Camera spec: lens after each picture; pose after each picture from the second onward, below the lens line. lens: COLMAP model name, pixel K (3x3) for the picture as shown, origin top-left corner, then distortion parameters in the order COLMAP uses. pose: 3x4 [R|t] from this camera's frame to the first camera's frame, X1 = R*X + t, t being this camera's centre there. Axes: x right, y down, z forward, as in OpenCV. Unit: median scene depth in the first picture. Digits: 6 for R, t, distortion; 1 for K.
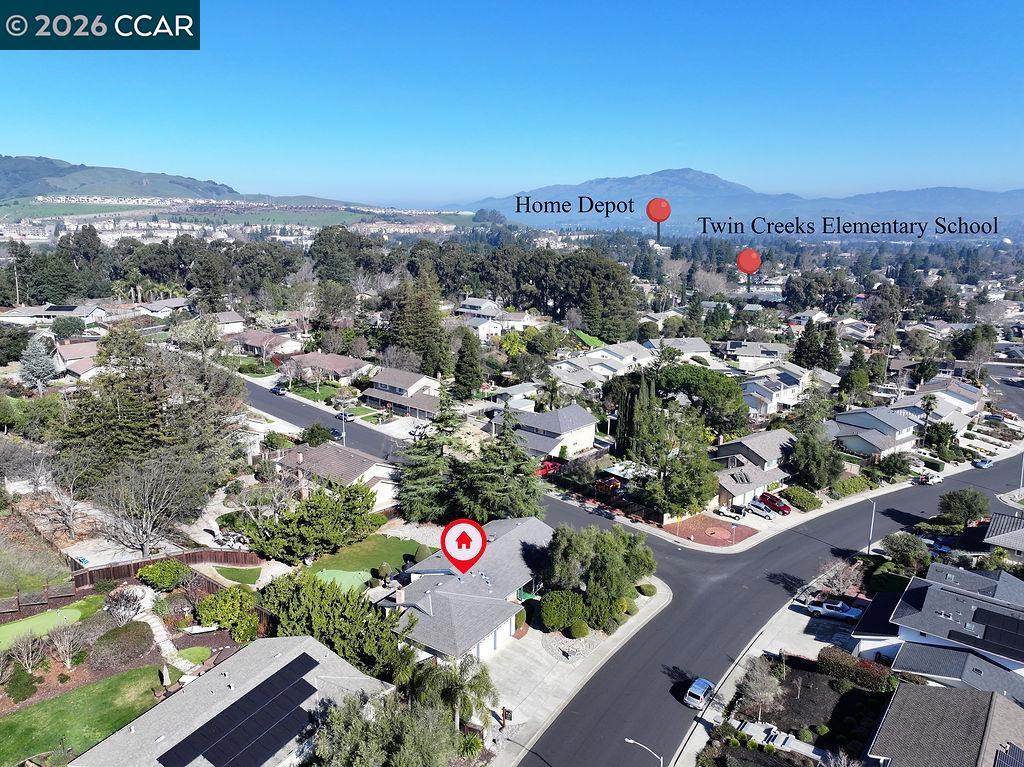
lens RADIAL K [[732.5, 0, 515.5], [0, 732.5, 378.1], [0, 0, 1]] dist [0.000874, 0.012196]
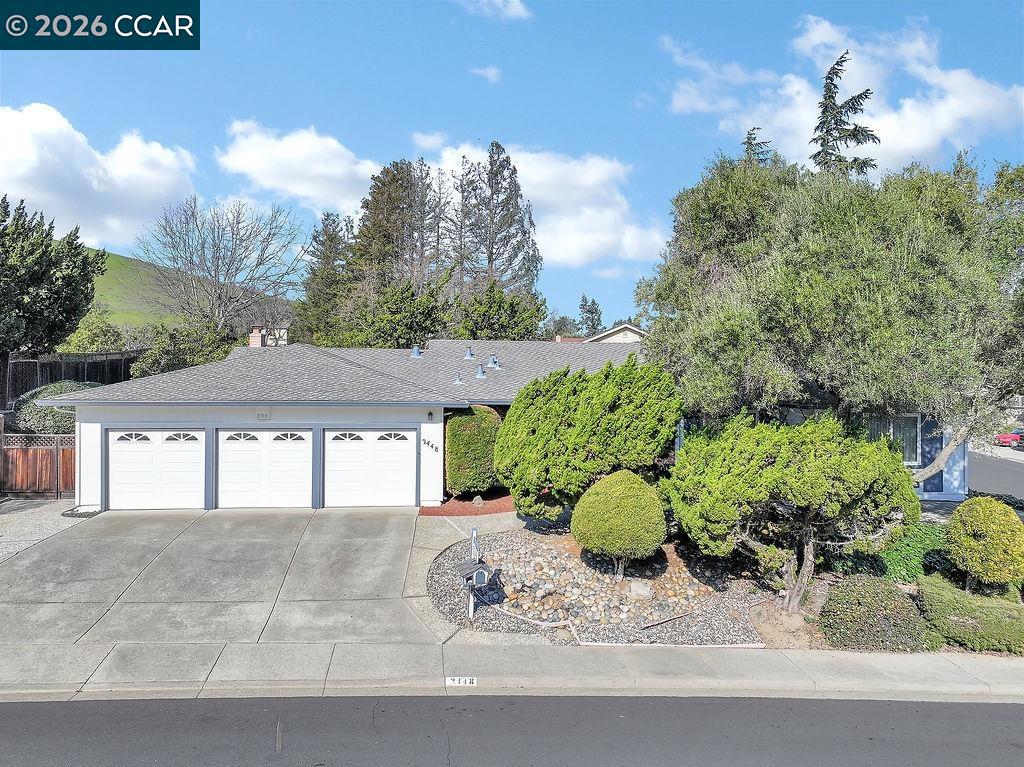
lens RADIAL K [[732.5, 0, 515.2], [0, 732.5, 385.9], [0, 0, 1]] dist [0.000874, 0.012196]
pose [[0.650689, 0.005644, -0.759324, 0.162644], [-0.173701, 0.974565, -0.141605, 0.250537], [0.739211, 0.224036, 0.635118, 0.623151]]
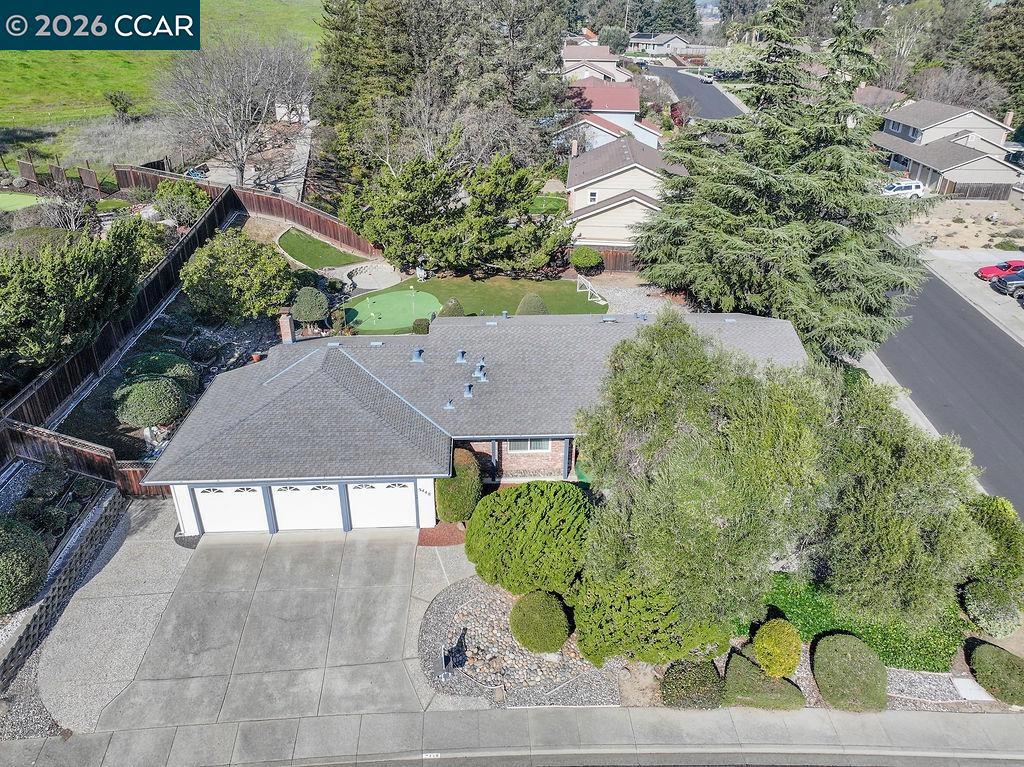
lens RADIAL K [[732.5, 0, 517.5], [0, 732.5, 370.5], [0, 0, 1]] dist [0.000874, 0.012196]
pose [[0.608267, 0.346771, -0.713975, 0.194889], [-0.180808, 0.936403, 0.300763, 0.113830], [0.772864, -0.053852, 0.632282, 0.594176]]
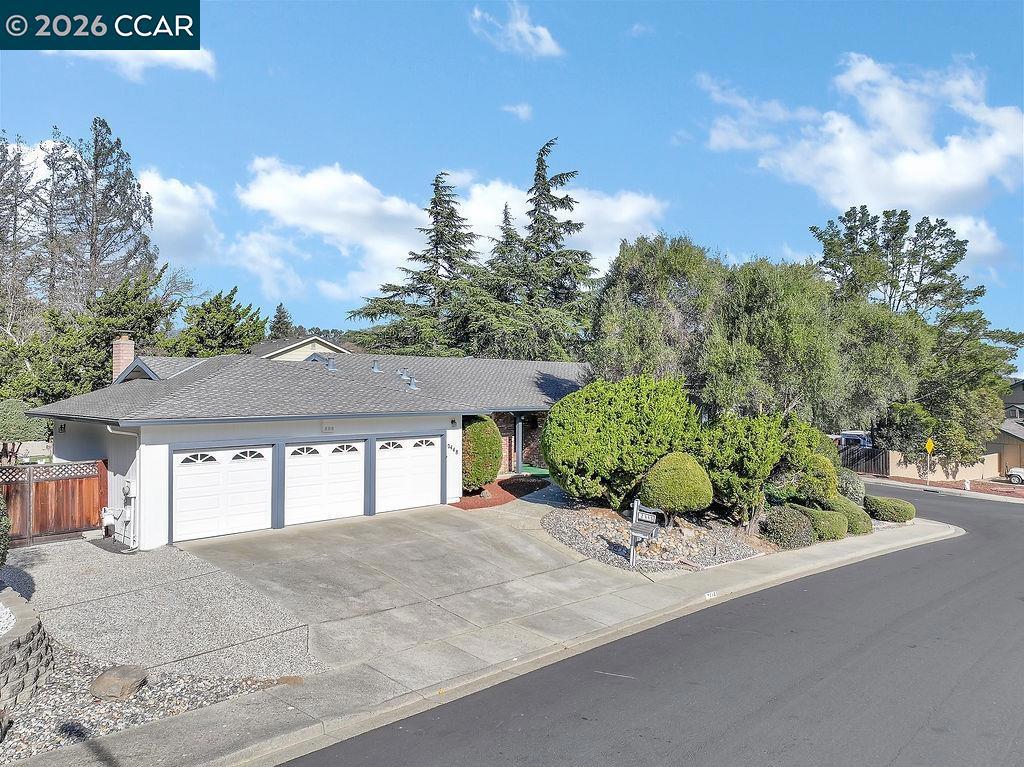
lens RADIAL K [[732.5, 0, 510.5], [0, 732.5, 387.0], [0, 0, 1]] dist [0.000874, 0.012196]
pose [[0.981060, -0.008002, -0.193537, 0.059142], [-0.036268, 0.973889, -0.224110, 0.273343], [0.190277, 0.226885, 0.955153, 0.519827]]
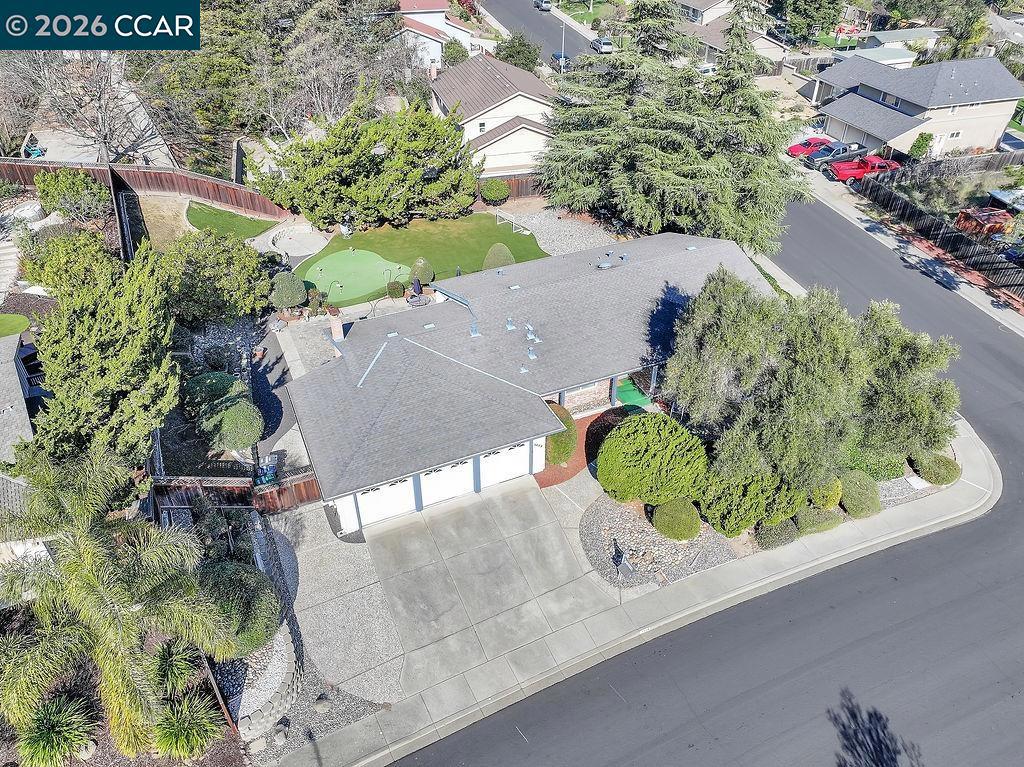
lens RADIAL K [[732.5, 0, 516.0], [0, 732.5, 383.7], [0, 0, 1]] dist [0.000874, 0.012196]
pose [[0.852703, 0.304533, -0.424449, 0.120337], [-0.108923, 0.898293, 0.425683, 0.078777], [0.510914, -0.316749, 0.799148, 0.476861]]
